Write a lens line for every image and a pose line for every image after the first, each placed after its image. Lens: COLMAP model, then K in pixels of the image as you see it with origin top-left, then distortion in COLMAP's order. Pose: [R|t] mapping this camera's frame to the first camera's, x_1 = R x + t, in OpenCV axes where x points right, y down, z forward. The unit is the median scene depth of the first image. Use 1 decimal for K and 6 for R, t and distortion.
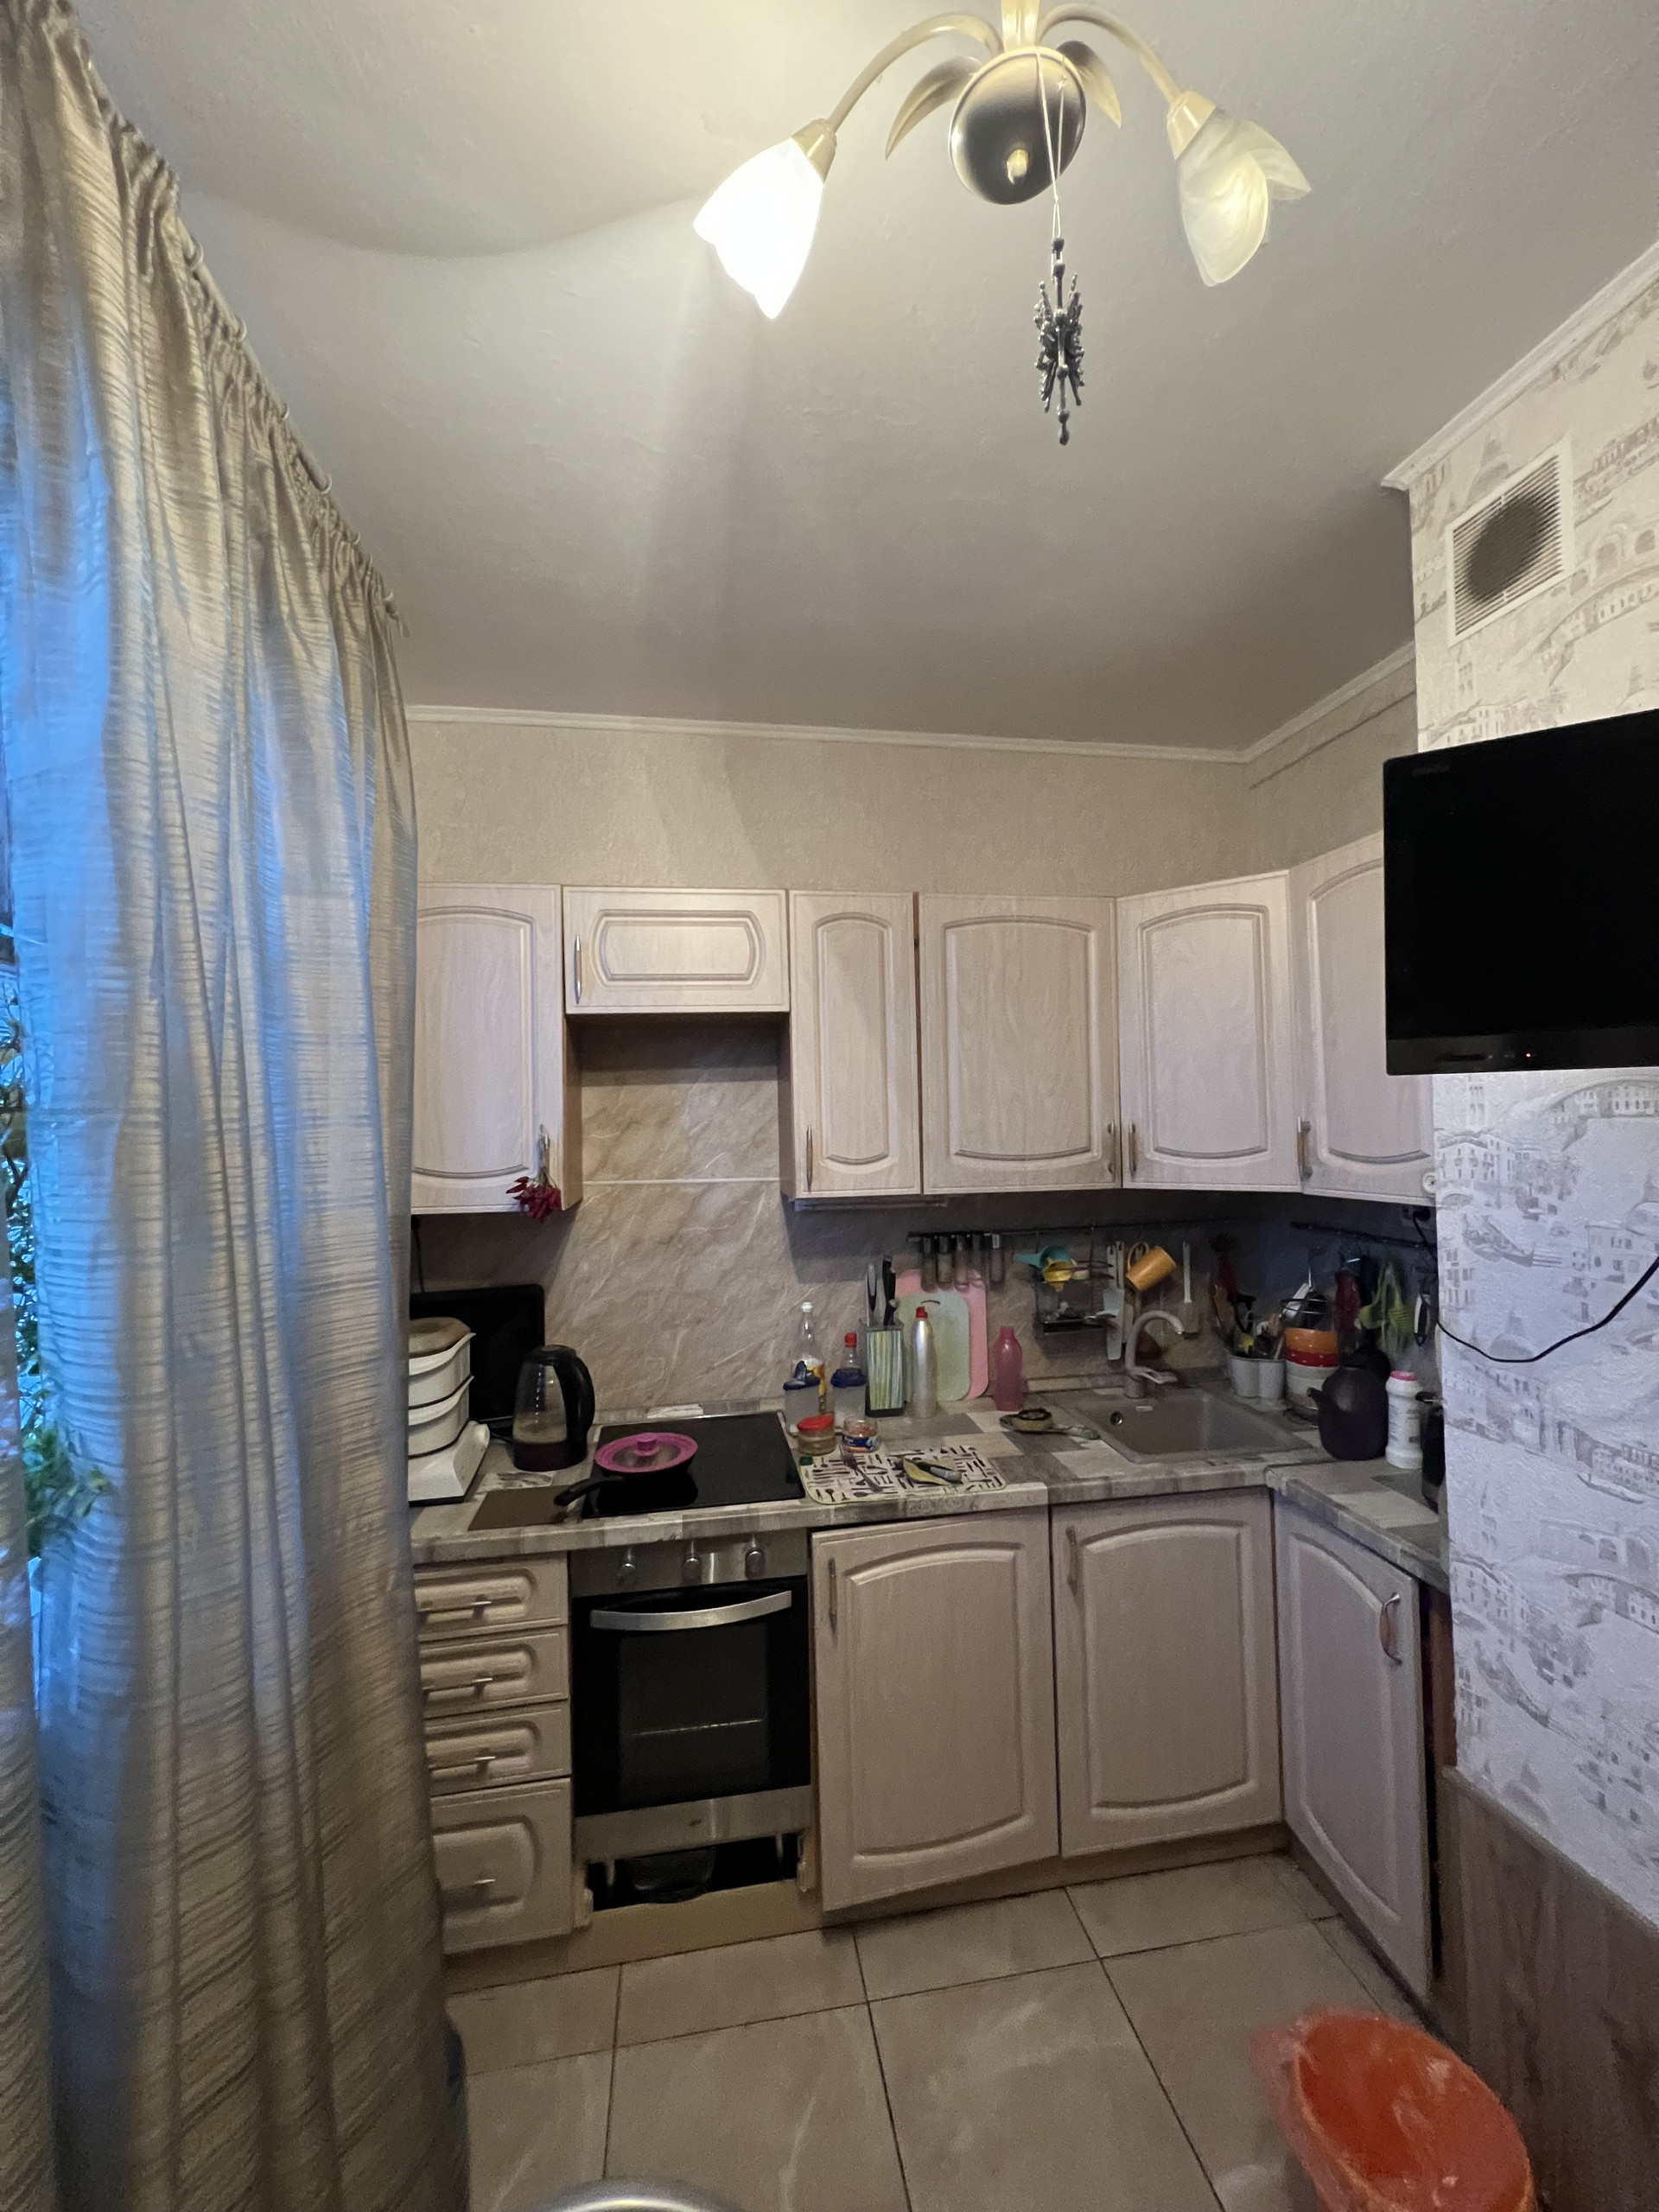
lens RADIAL K [[887.8, 0, 825.6], [0, 887.8, 1105.4], [0, 0, 1]] dist [0.001818, 0.000024]
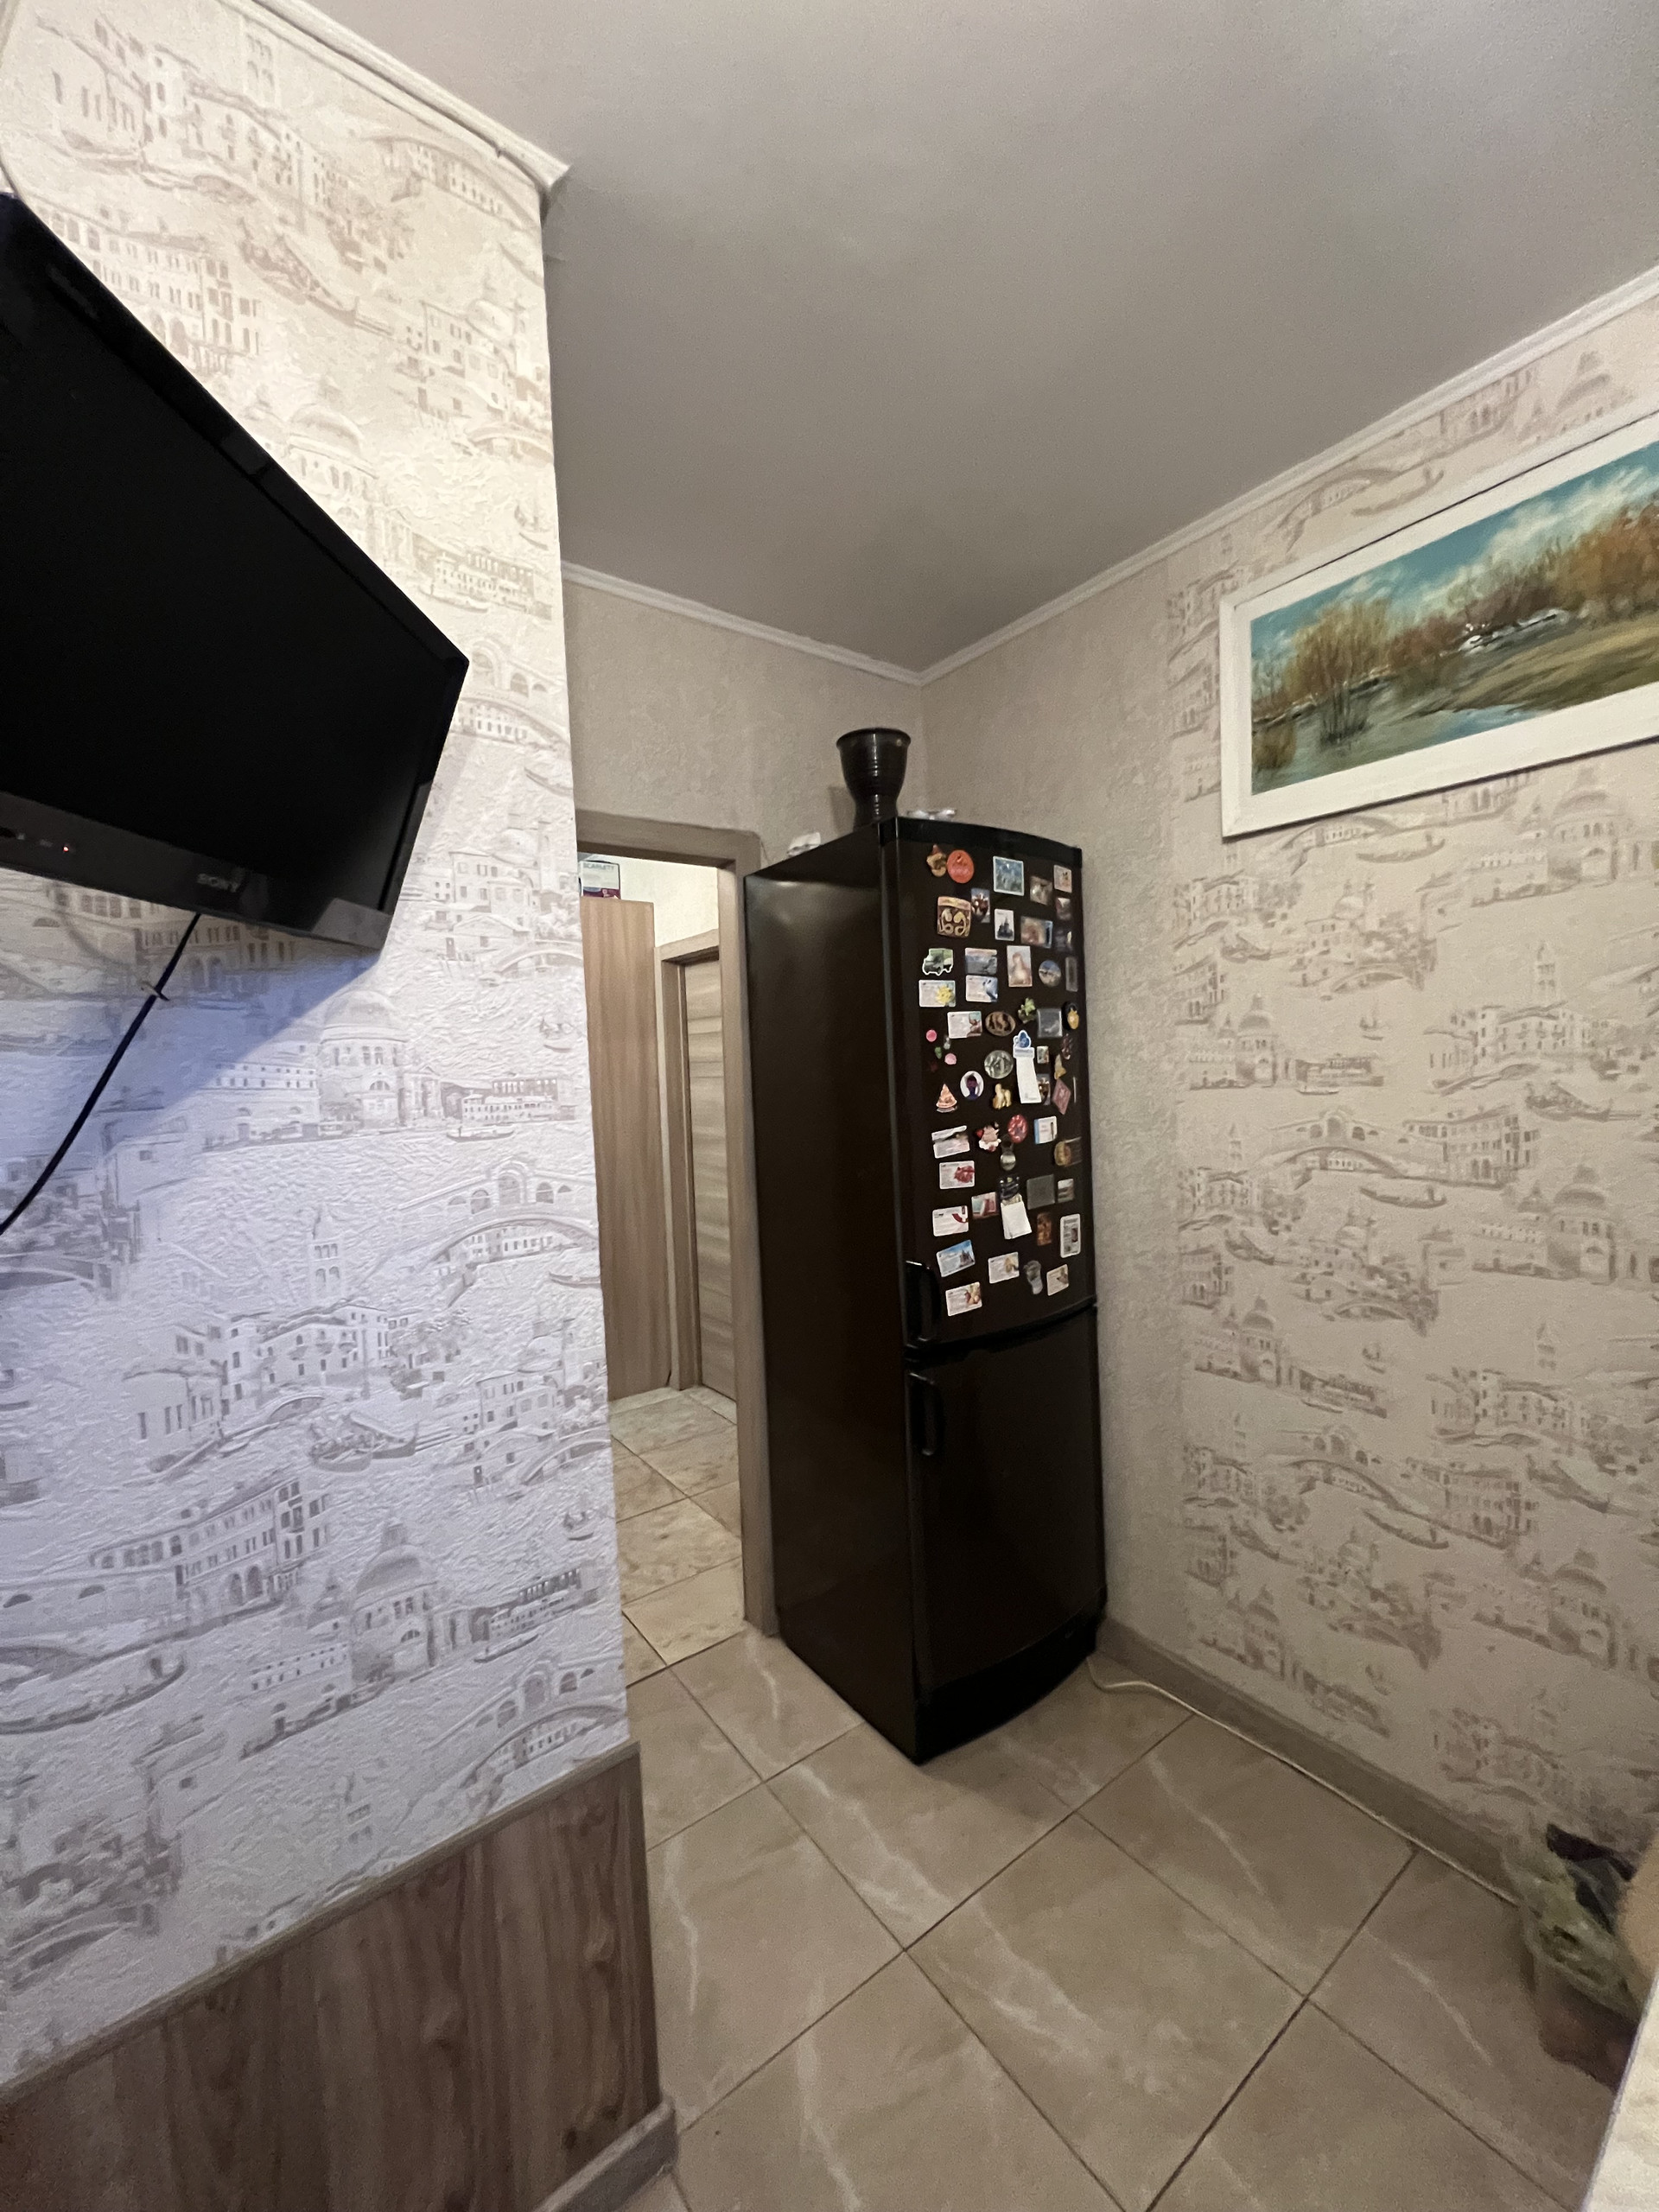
lens RADIAL K [[887.8, 0, 835.1], [0, 887.8, 1101.7], [0, 0, 1]] dist [0.001818, 0.000024]
pose [[-0.449838, 0.008962, 0.893065, -0.078764], [0.029628, 0.999549, 0.004892, 1.075608], [-0.892619, 0.028660, -0.449901, 0.755587]]
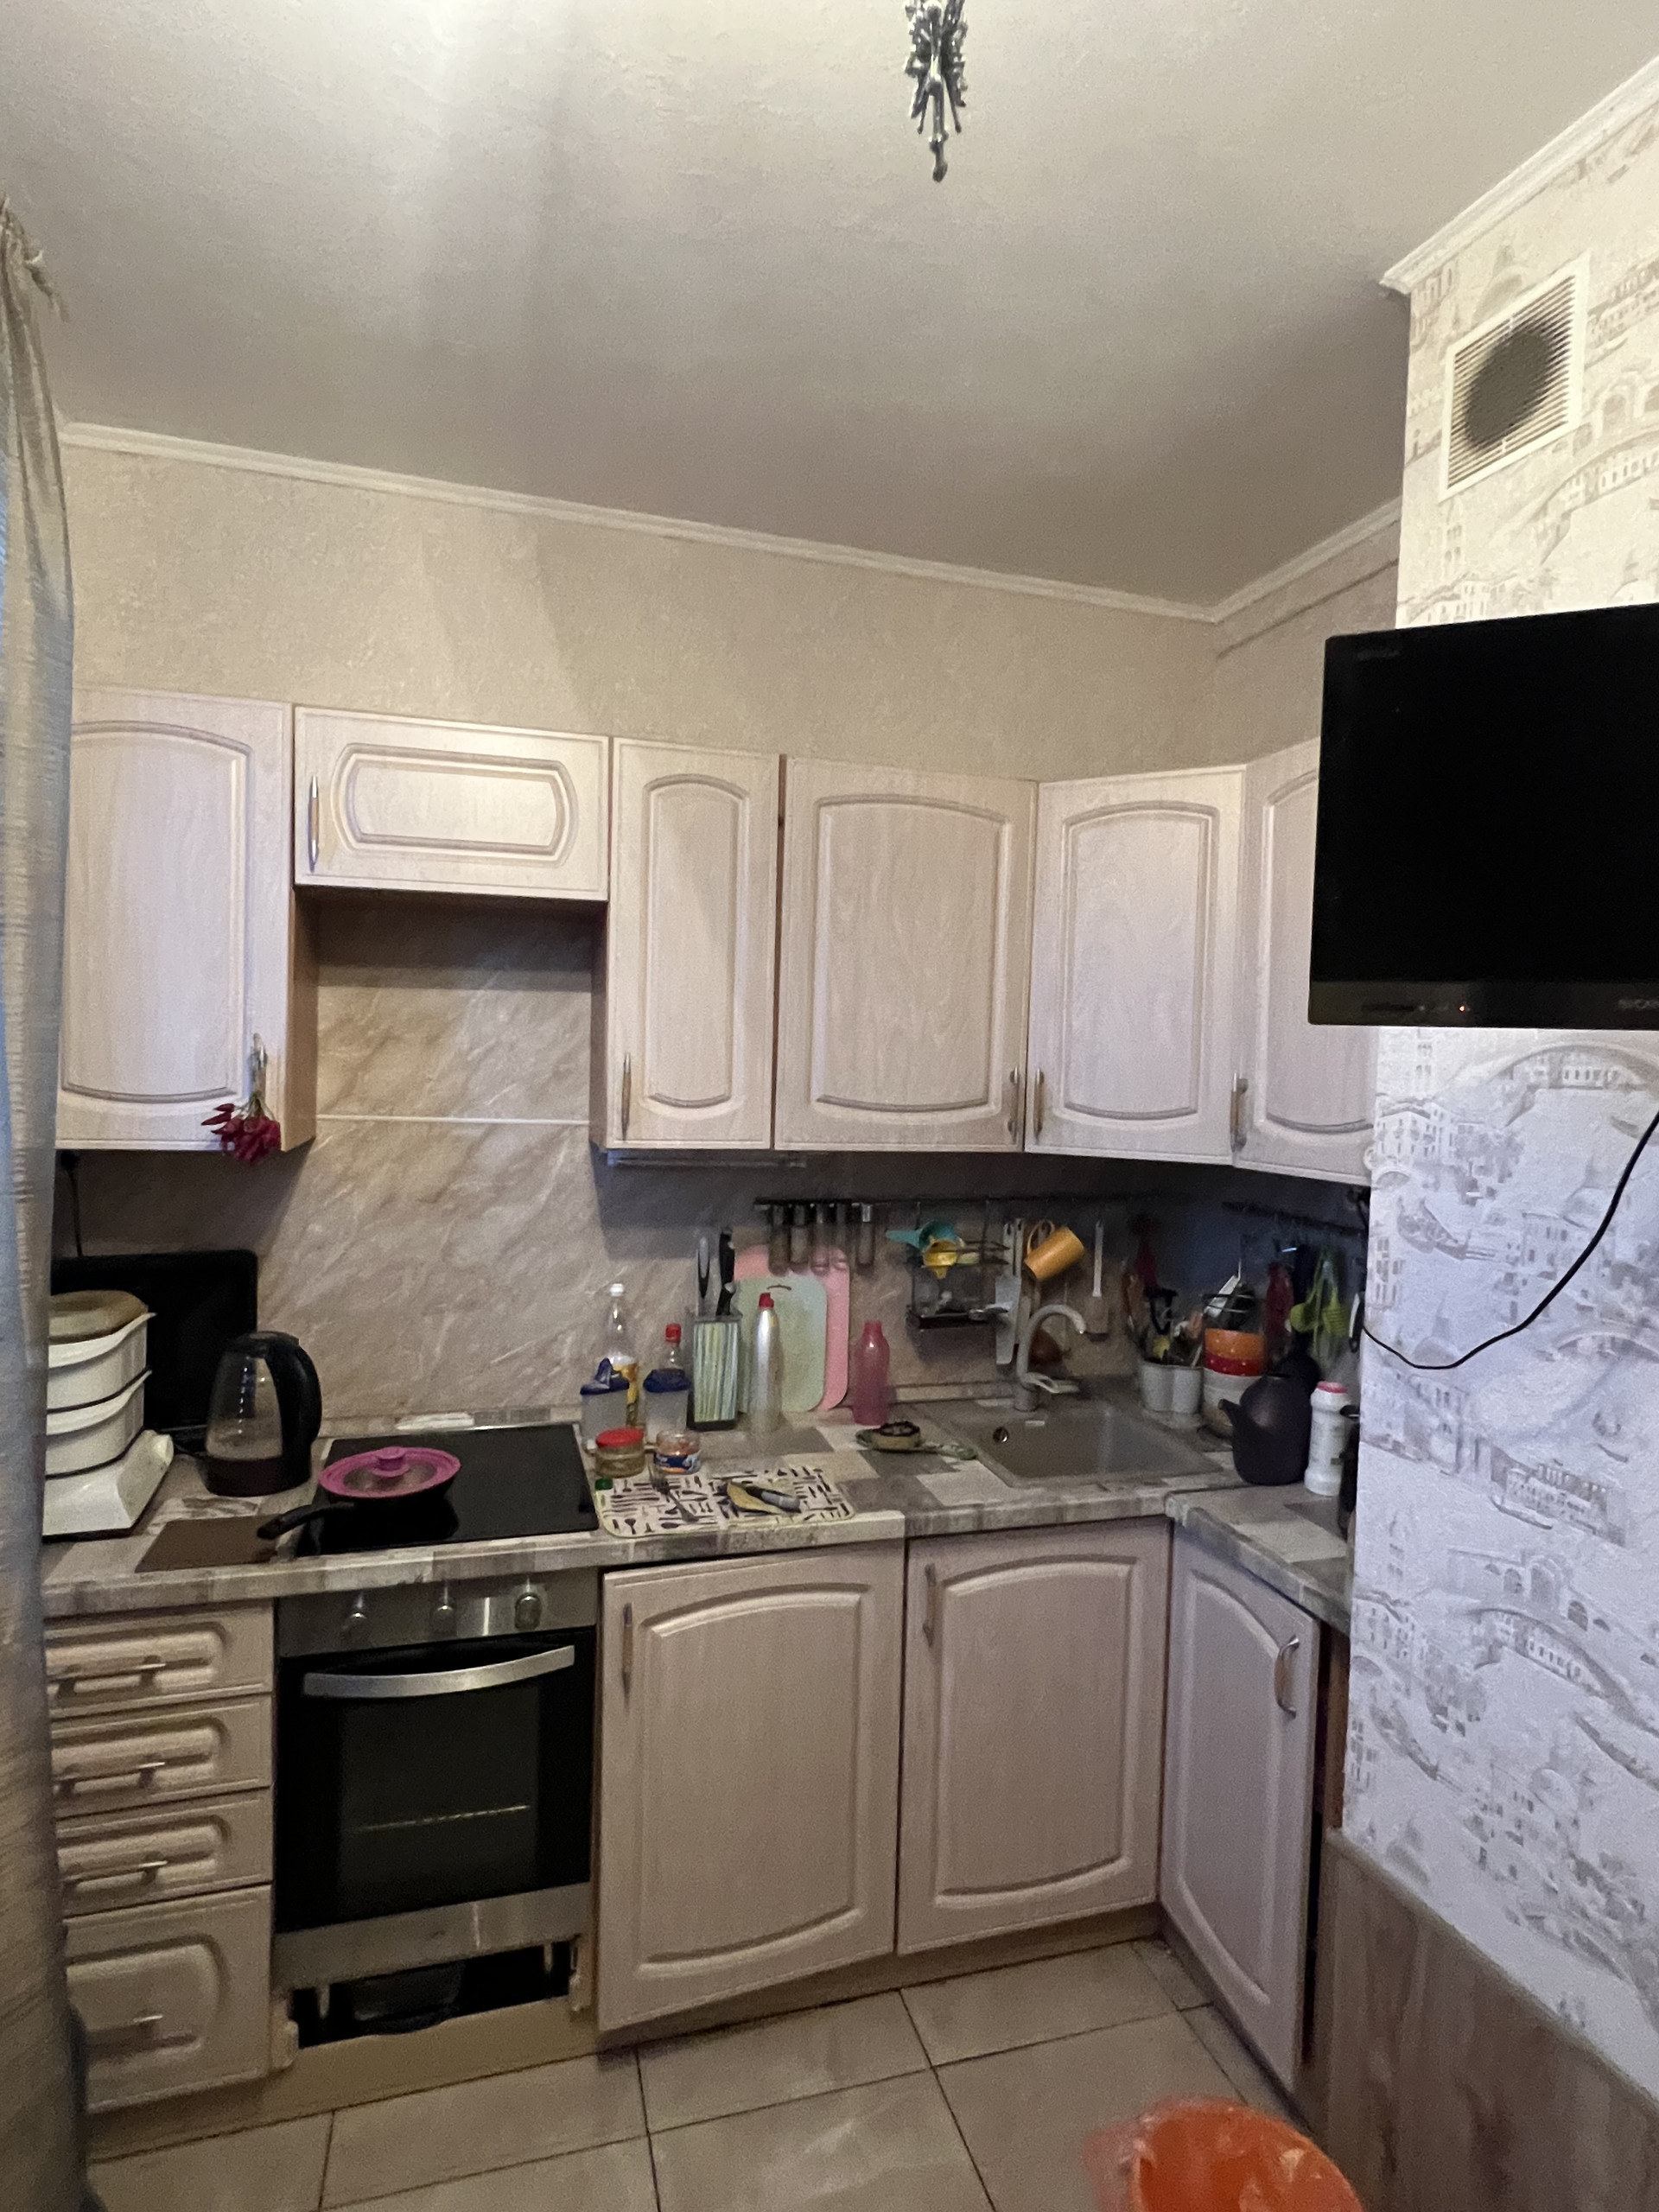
lens RADIAL K [[1167.1, 0, 826.8], [0, 1167.1, 1105.7], [0, 0, 1]] dist [0.000624, 0.000719]
pose [[0.991048, 0.044242, 0.125960, 0.032389], [-0.051635, 0.997092, 0.056041, 0.002622], [-0.123114, -0.062043, 0.990451, -0.018170]]
